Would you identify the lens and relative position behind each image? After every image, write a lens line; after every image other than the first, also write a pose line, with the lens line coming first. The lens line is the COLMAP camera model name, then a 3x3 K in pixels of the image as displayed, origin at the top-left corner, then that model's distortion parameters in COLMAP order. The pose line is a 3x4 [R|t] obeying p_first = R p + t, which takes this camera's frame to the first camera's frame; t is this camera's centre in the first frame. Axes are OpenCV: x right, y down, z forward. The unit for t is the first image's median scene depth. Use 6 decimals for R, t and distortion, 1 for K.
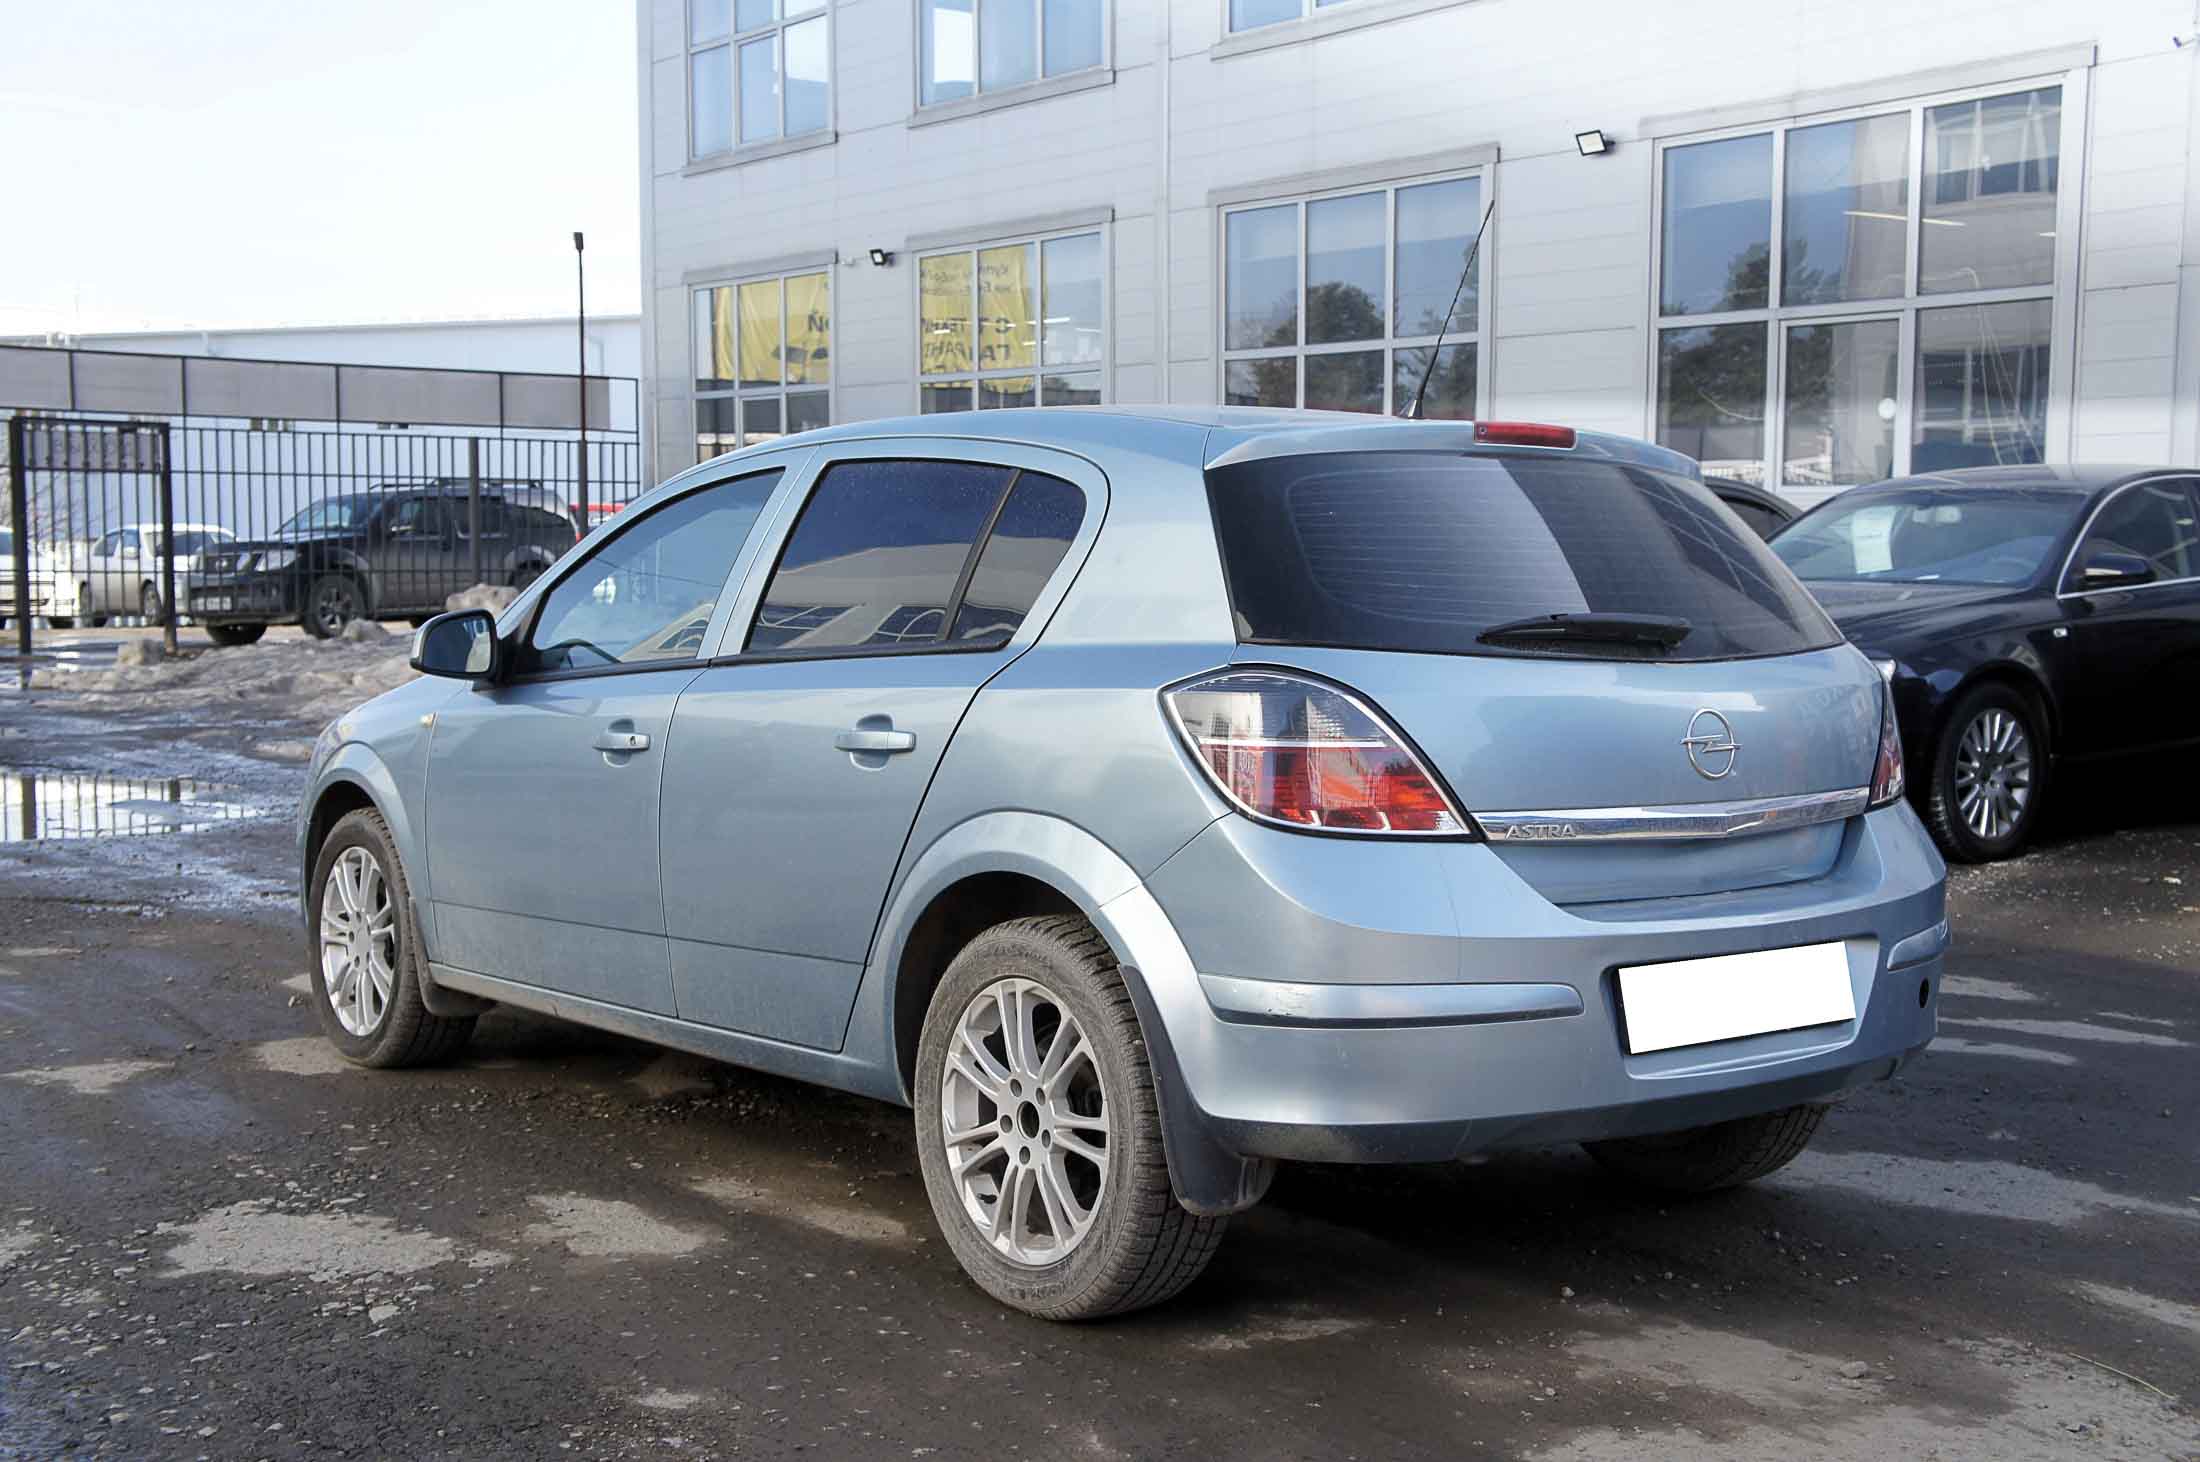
lens RADIAL K [[2575.0, 0, 1099.0], [0, 2575.0, 734.5], [0, 0, 1]] dist [0.105185, 0.000000]
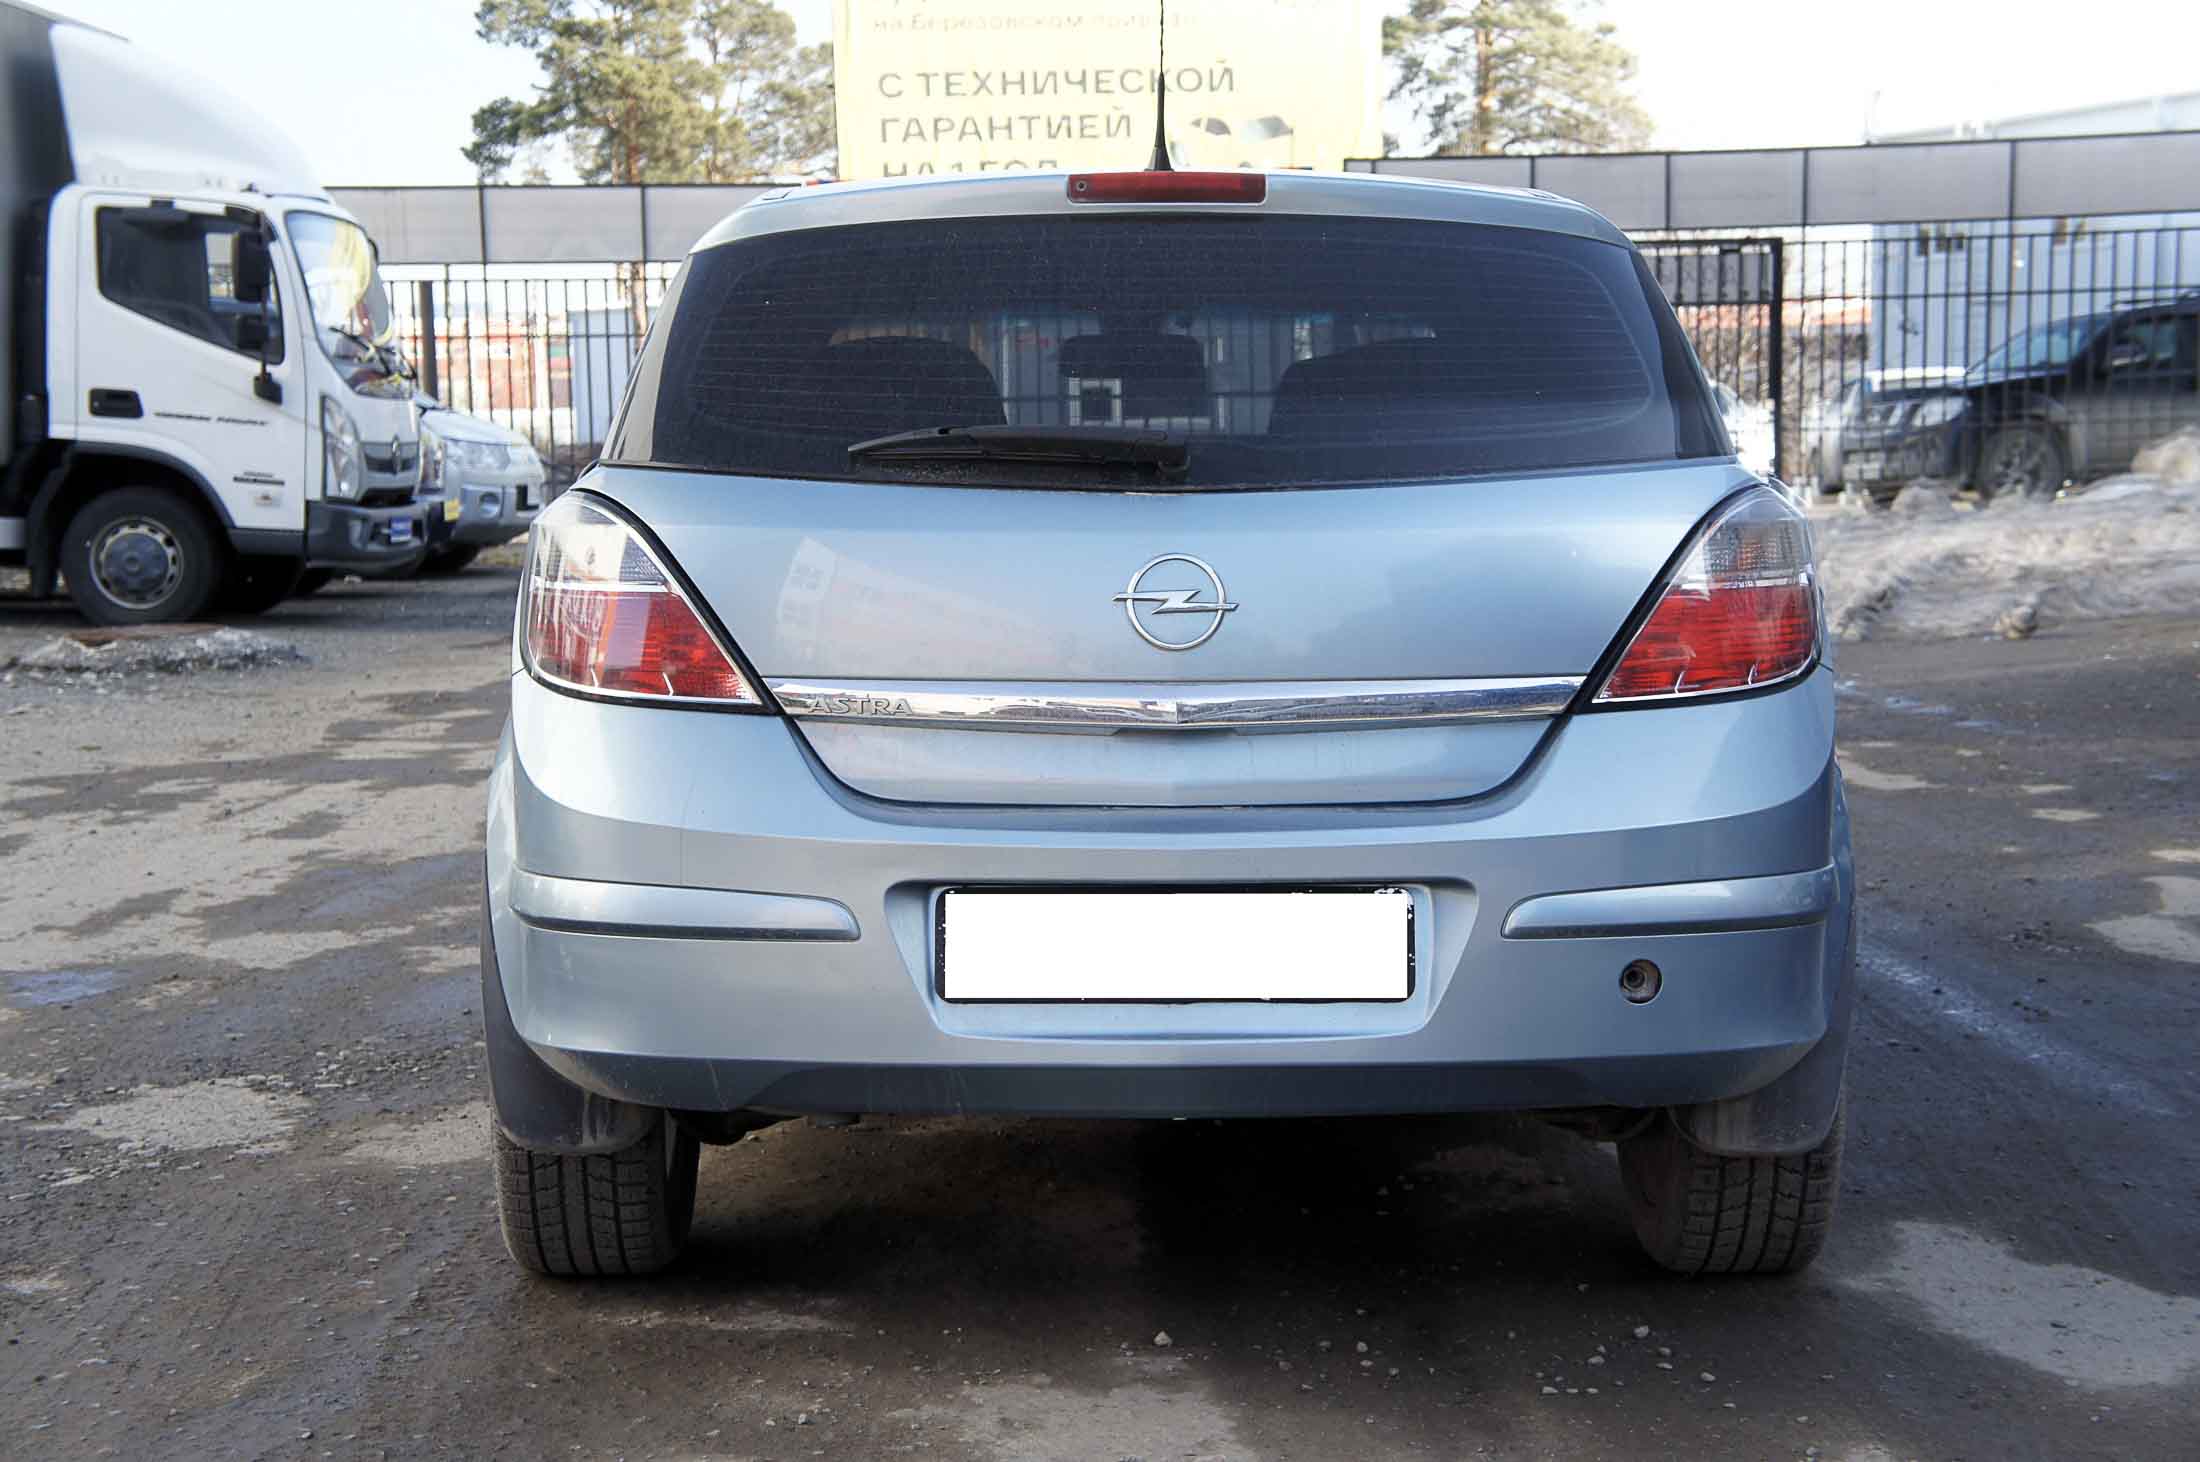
lens RADIAL K [[3527.7, 0, 1100.6], [0, 3527.7, 734.7], [0, 0, 1]] dist [0.364221, 0.000000]
pose [[0.794406, 0.040283, -0.606049, 0.683735], [-0.027958, 0.999166, 0.029765, 0.009423], [0.606743, -0.006702, 0.794870, 0.151150]]
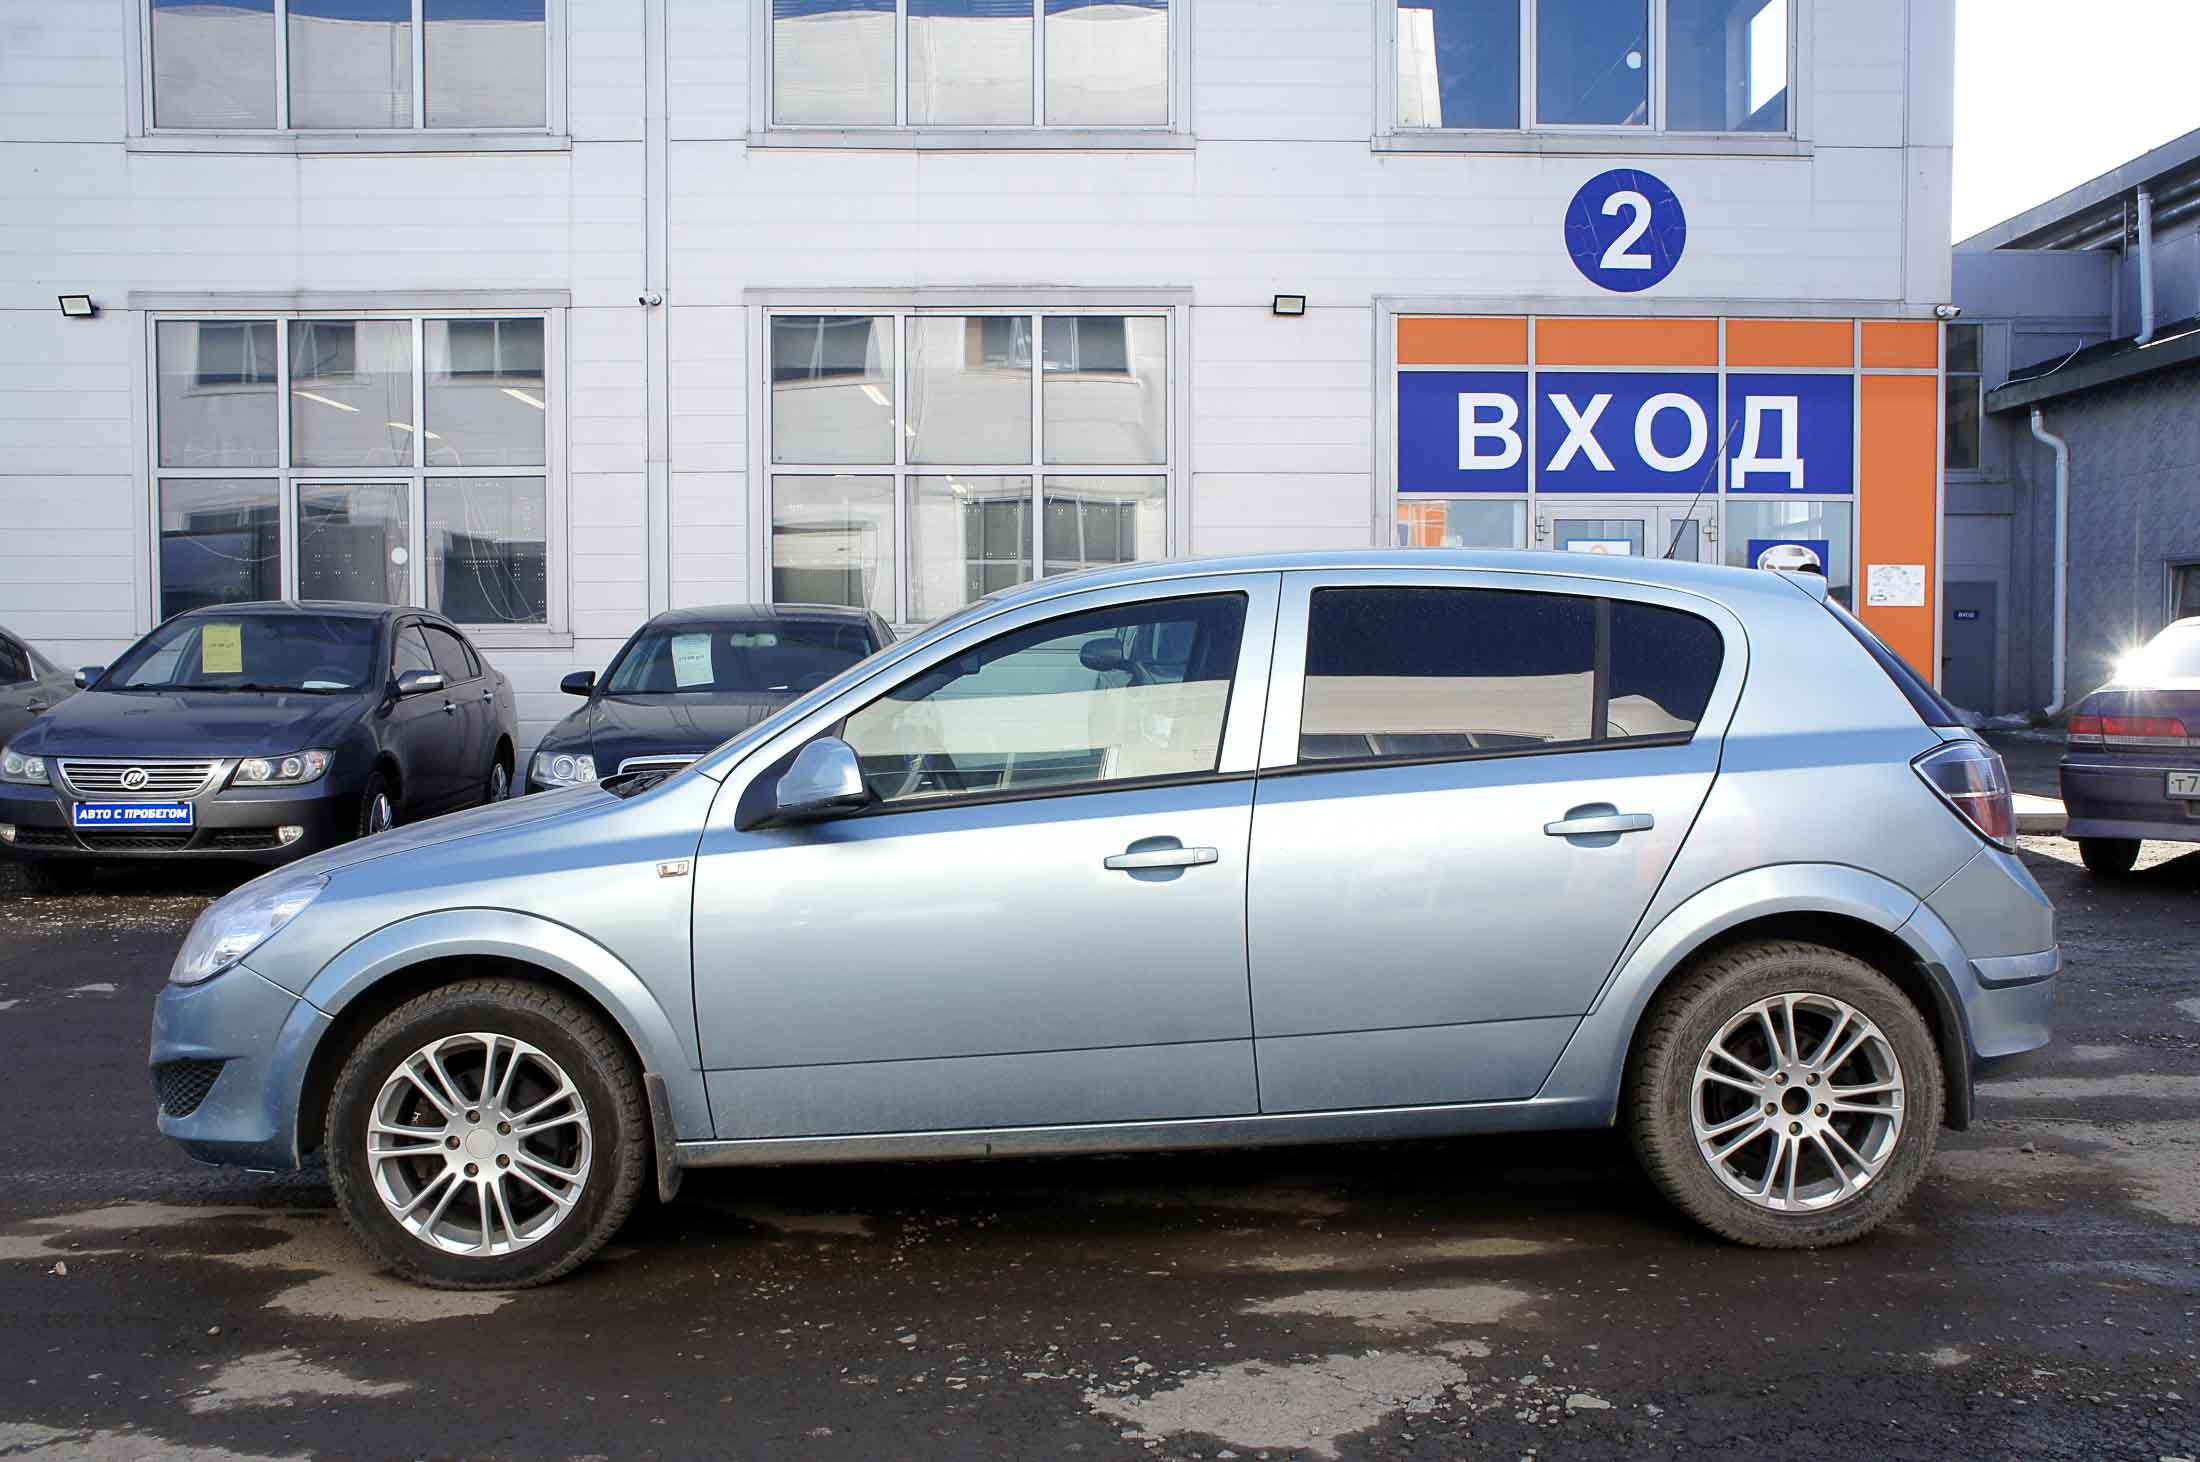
lens RADIAL K [[2020.9, 0, 1107.2], [0, 2020.9, 727.3], [0, 0, 1]] dist [-0.035905, 0.000000]
pose [[0.581156, -0.035525, 0.813017, -0.863565], [0.070413, 0.997495, -0.006746, -0.045650], [-0.810740, 0.061168, 0.582201, 0.566506]]
